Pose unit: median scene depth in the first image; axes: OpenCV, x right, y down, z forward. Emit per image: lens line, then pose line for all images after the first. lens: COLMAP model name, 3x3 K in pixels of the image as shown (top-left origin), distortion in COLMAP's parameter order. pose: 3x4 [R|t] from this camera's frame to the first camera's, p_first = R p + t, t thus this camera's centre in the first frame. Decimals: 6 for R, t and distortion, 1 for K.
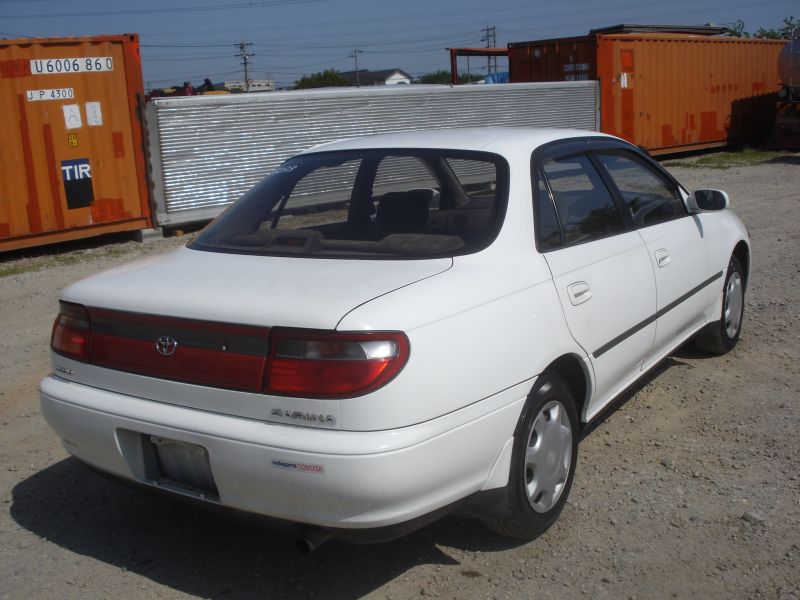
lens RADIAL K [[1001.9, 0, 400.0], [0, 1001.9, 300.0], [0, 0, 1]] dist [-0.038209, -0.067328]
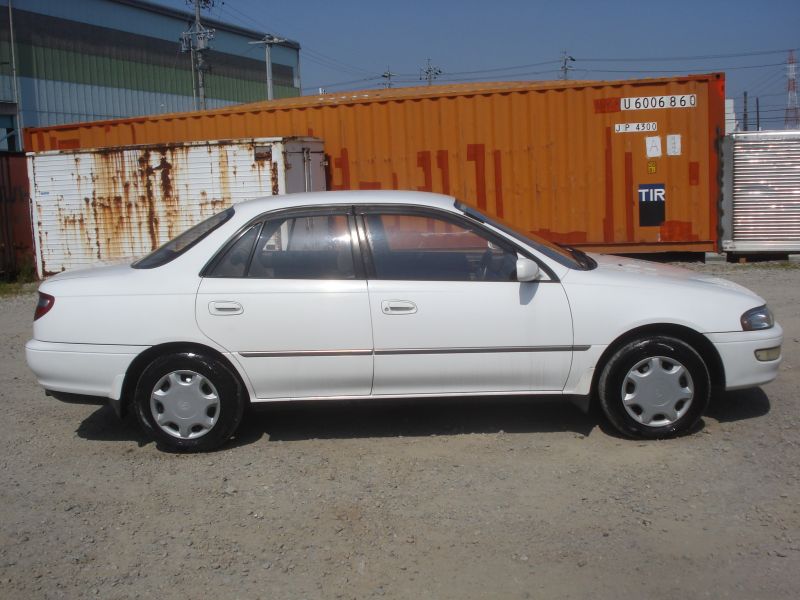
lens RADIAL K [[1001.9, 0, 400.0], [0, 1001.9, 300.0], [0, 0, 1]] dist [-0.038209, -0.067328]
pose [[0.520014, 0.158963, -0.839235, 0.507330], [-0.166520, 0.982545, 0.082928, -0.056608], [0.837769, 0.096626, 0.537408, 0.150828]]
